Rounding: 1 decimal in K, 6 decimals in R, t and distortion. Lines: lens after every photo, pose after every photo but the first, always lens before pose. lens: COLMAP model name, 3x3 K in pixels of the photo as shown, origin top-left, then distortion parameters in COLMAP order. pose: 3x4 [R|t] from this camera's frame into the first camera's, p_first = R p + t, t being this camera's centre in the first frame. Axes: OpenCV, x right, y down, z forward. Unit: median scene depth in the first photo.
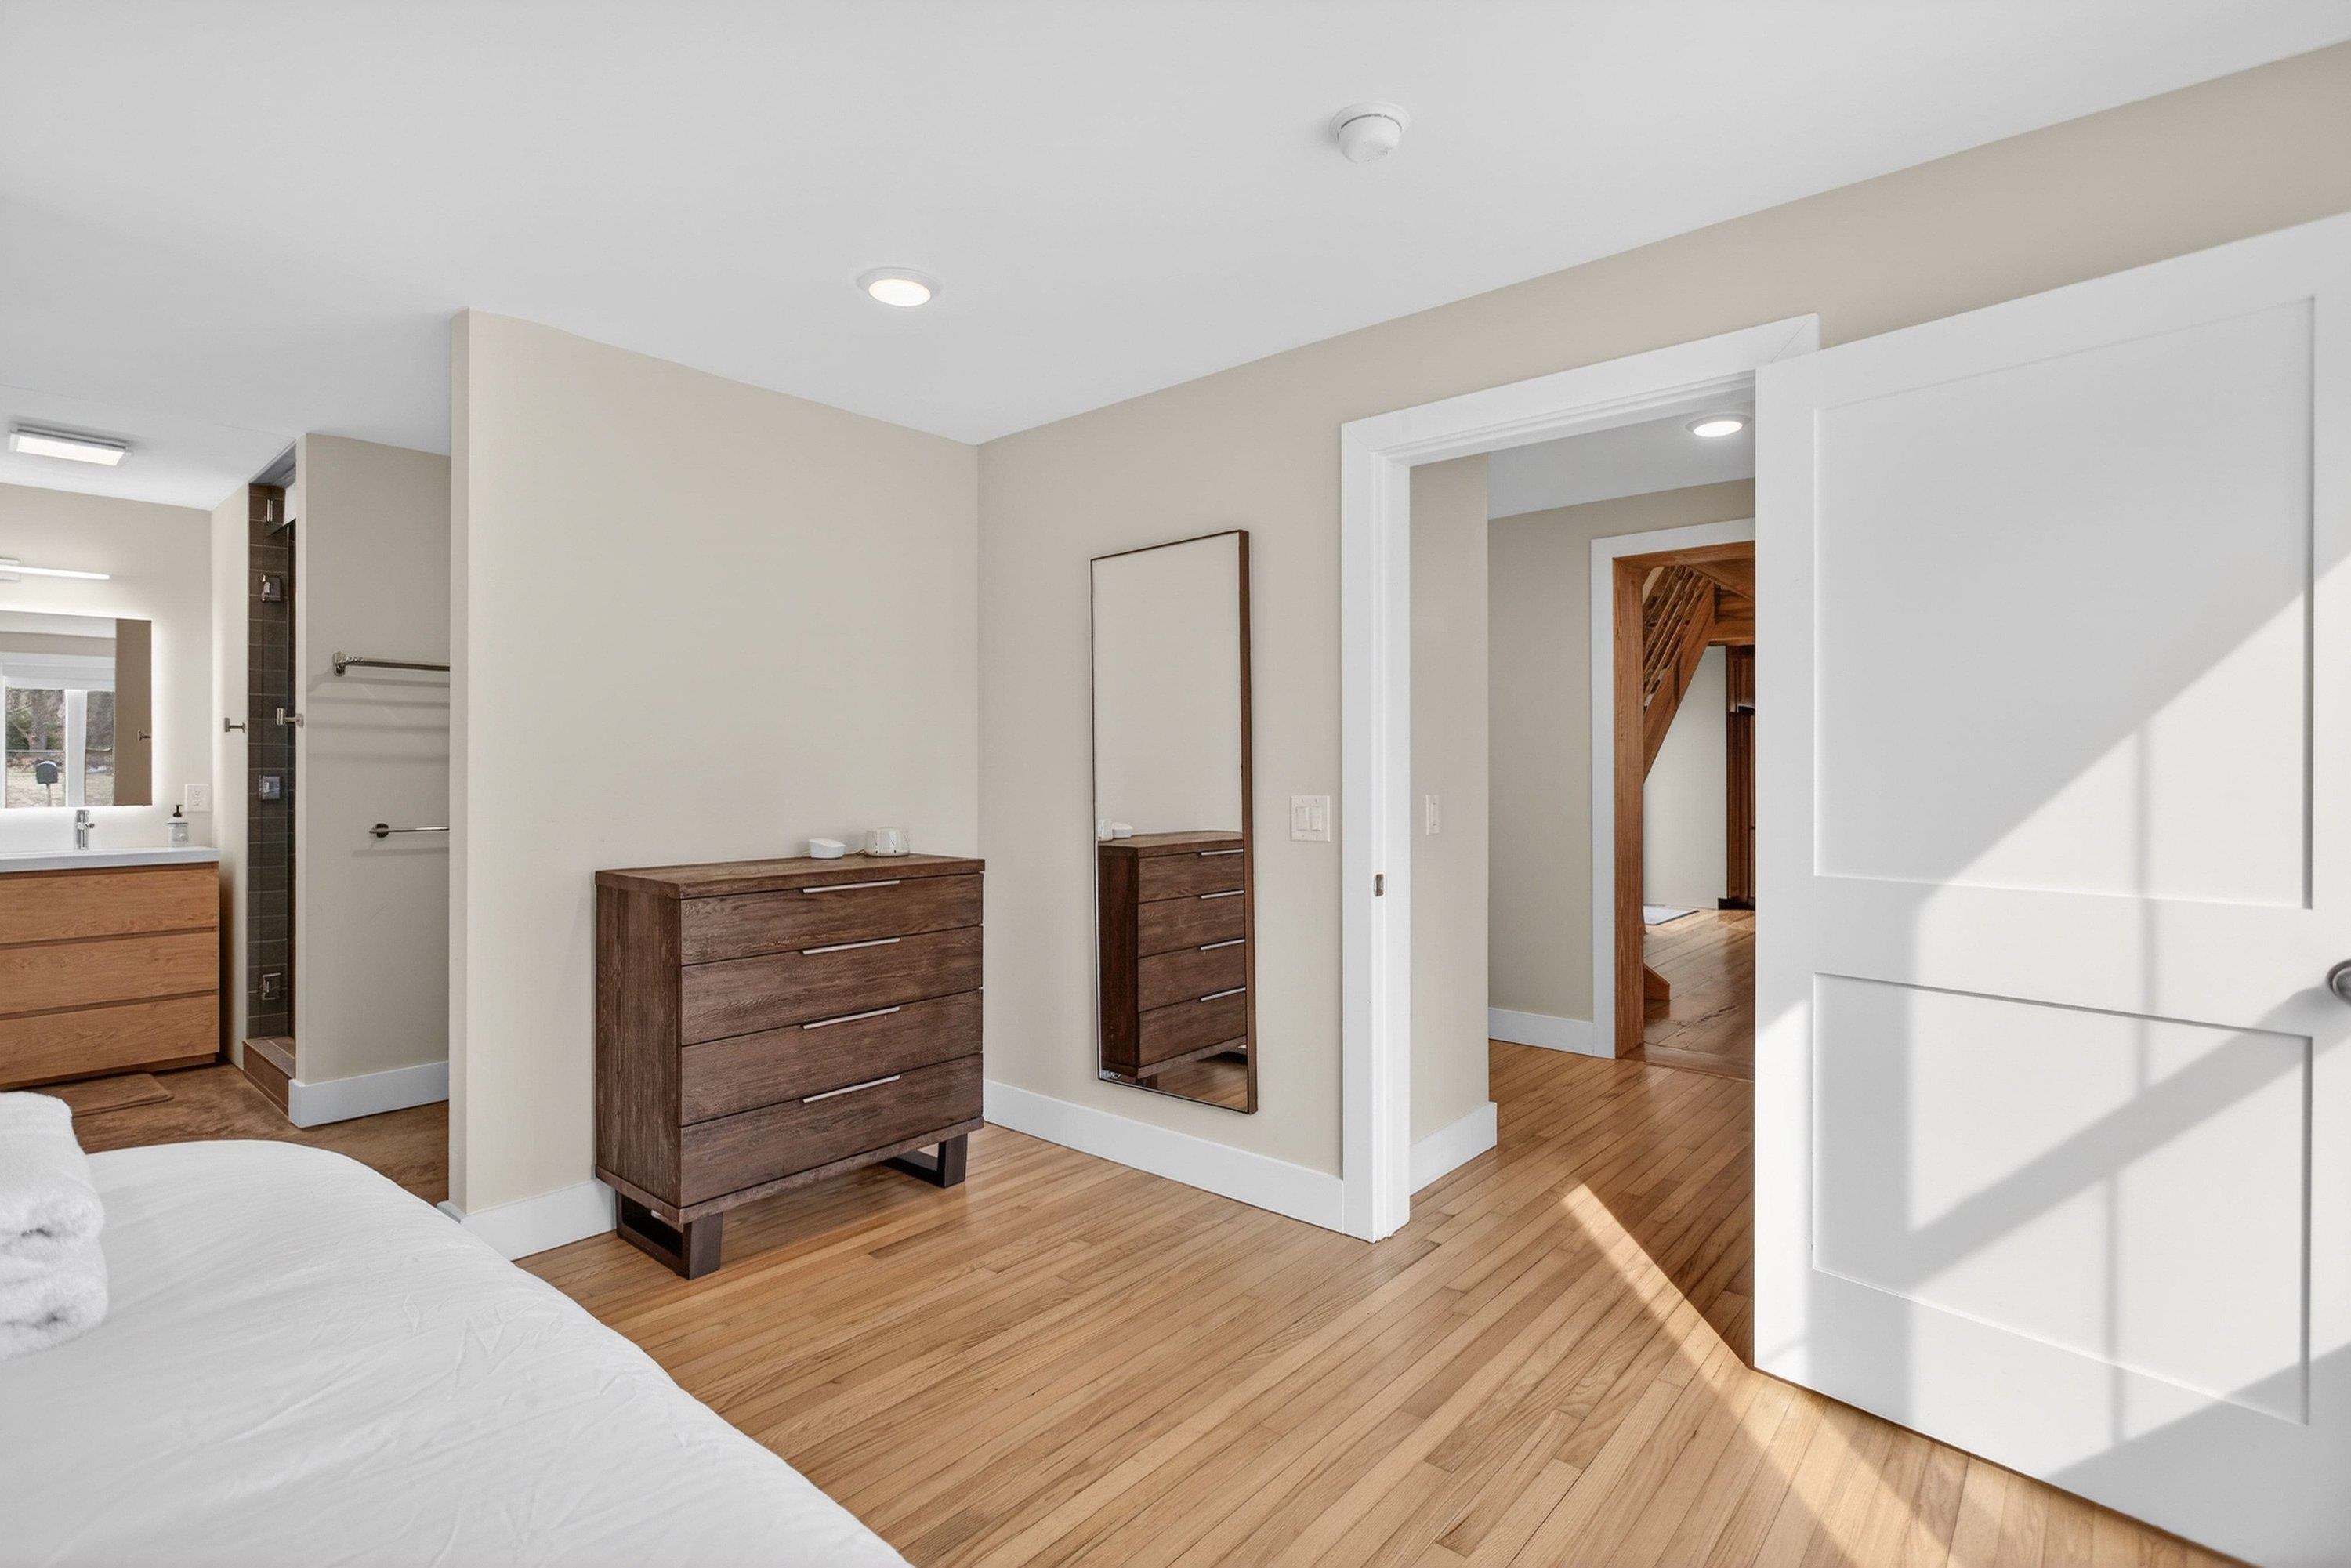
lens RADIAL K [[1100.1, 0, 1170.7], [0, 1100.1, 770.6], [0, 0, 1]] dist [-0.001059, -0.000605]
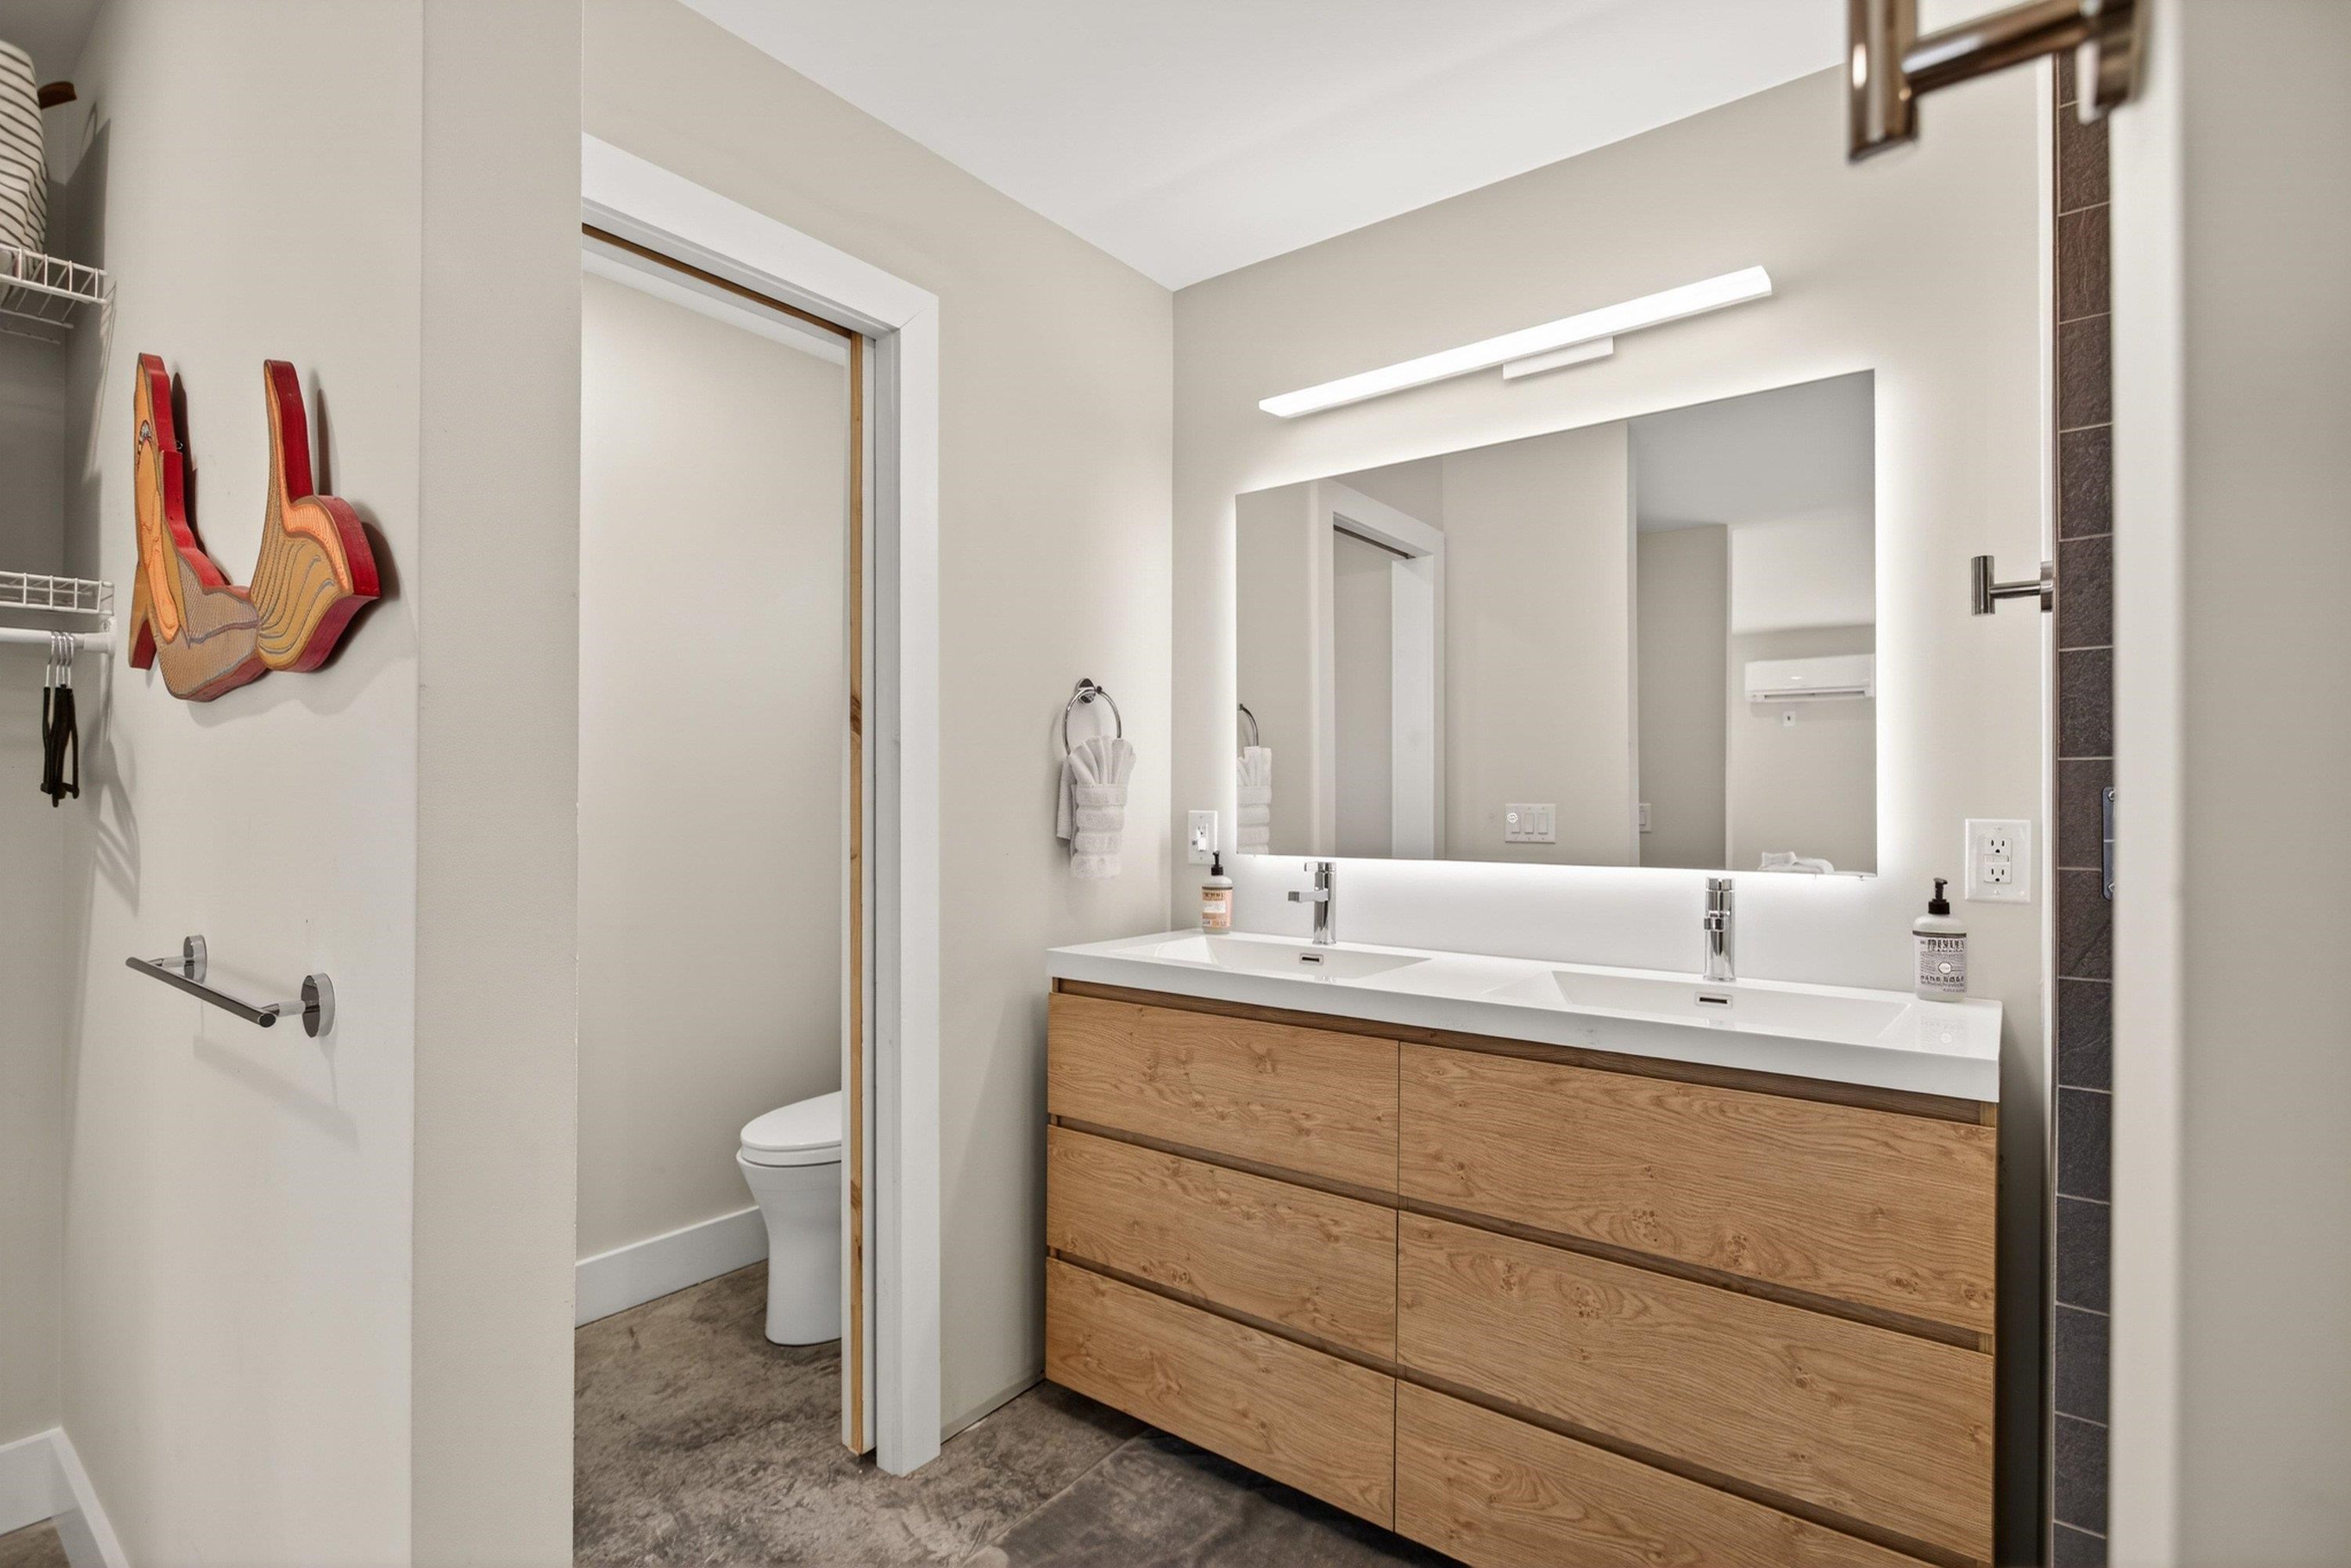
lens RADIAL K [[1093.3, 0, 1175.5], [0, 1093.3, 784.0], [0, 0, 1]] dist [-0.000053, -0.000281]
pose [[0.063830, -0.007095, -0.997936, -0.619737], [-0.009439, 0.999926, -0.007713, 0.006117], [0.997916, 0.009912, 0.063759, 0.796297]]
